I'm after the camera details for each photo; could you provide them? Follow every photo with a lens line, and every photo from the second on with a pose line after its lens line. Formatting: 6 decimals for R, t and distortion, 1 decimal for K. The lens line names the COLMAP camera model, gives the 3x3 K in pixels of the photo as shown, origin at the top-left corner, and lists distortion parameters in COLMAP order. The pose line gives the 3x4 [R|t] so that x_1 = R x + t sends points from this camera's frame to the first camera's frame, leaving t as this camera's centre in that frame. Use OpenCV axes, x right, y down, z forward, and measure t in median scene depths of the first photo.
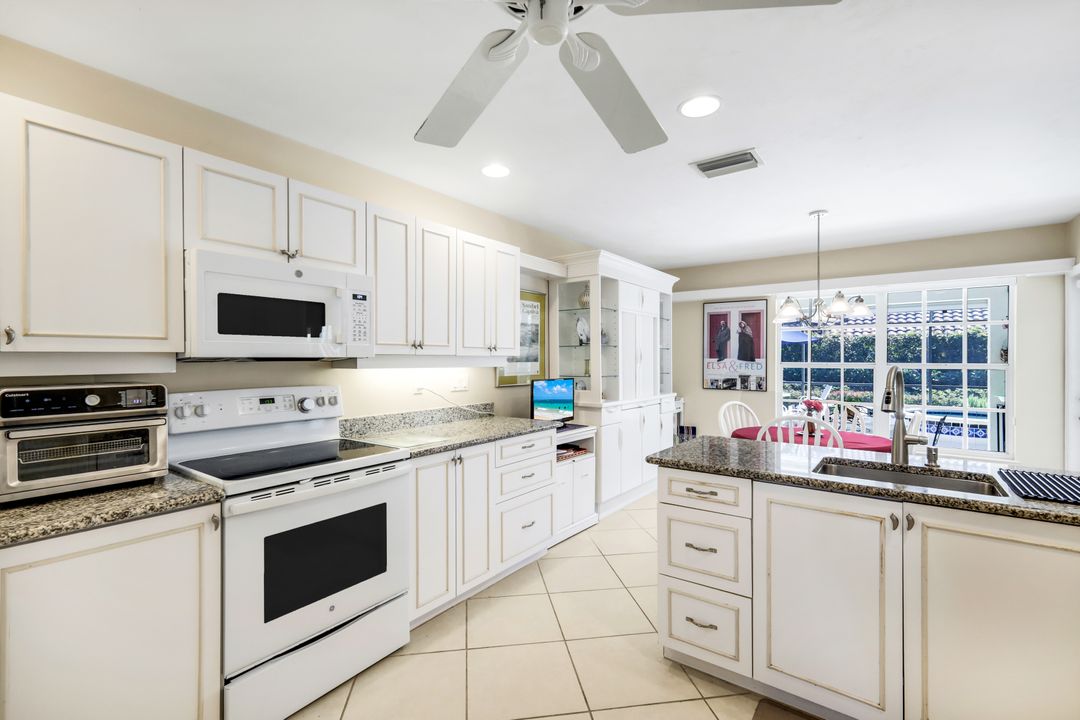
lens RADIAL K [[473.3, 0, 539.3], [0, 473.3, 363.6], [0, 0, 1]] dist [0.003232, 0.000302]
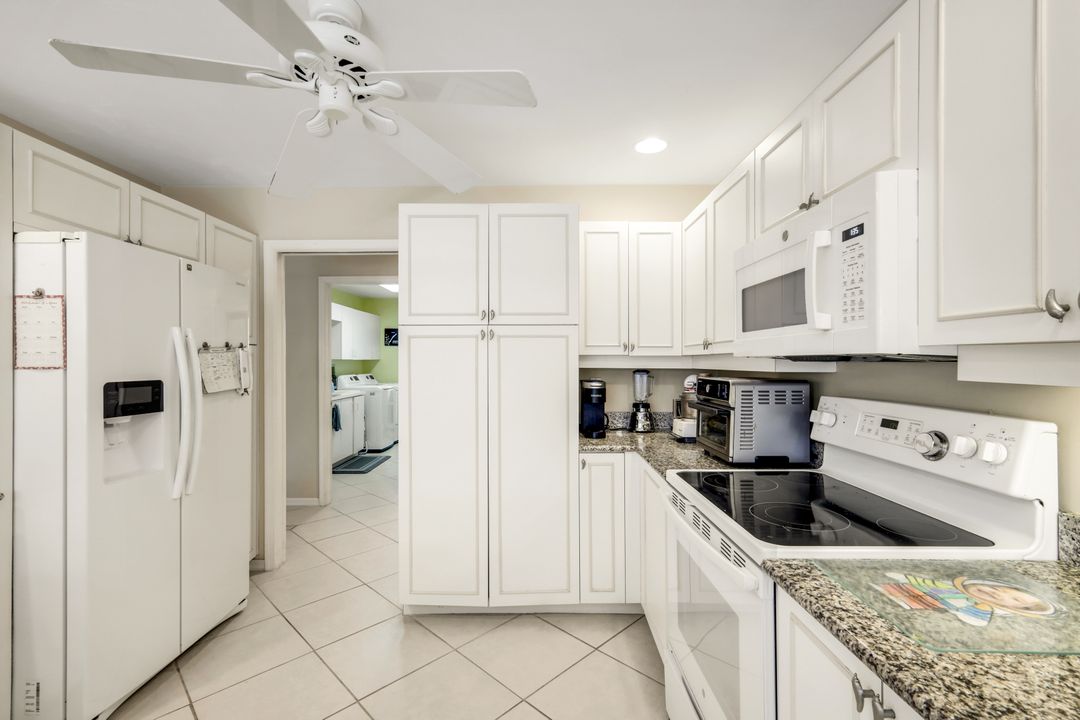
lens RADIAL K [[473.3, 0, 539.3], [0, 473.3, 363.6], [0, 0, 1]] dist [0.003232, 0.000302]
pose [[-0.802298, 0.006030, -0.596894, 0.178934], [0.000720, 0.999958, 0.009134, -0.008226], [0.596924, 0.006899, -0.802268, 1.207227]]
